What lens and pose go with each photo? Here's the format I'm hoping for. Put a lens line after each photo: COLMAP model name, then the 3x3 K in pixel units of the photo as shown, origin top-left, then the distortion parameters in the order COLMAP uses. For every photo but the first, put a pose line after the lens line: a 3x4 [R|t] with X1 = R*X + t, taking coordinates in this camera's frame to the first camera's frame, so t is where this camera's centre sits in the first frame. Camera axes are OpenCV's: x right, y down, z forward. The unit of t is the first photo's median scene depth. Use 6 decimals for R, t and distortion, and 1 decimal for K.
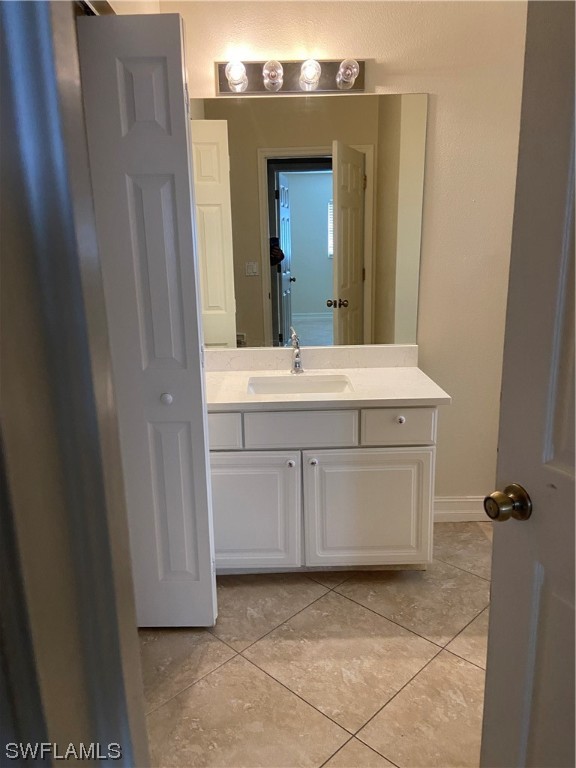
lens RADIAL K [[575.6, 0, 287.1], [0, 575.6, 373.7], [0, 0, 1]] dist [0.056843, 0.001167]
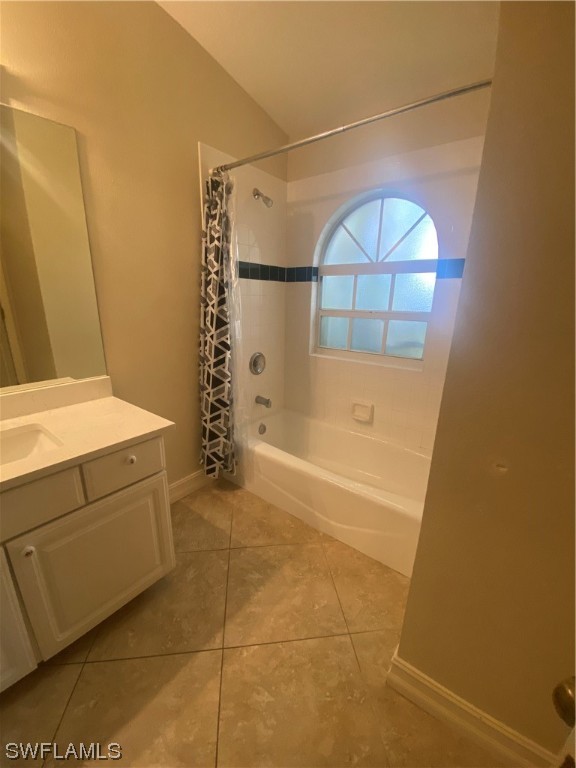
lens RADIAL K [[308.4, 0, 286.5], [0, 308.4, 385.2], [0, 0, 1]] dist [-0.000113, -0.011861]
pose [[0.627779, -0.179101, 0.757507, -0.005666], [0.150780, 0.982717, 0.107390, -0.055755], [-0.763649, 0.046799, 0.643934, 0.459839]]
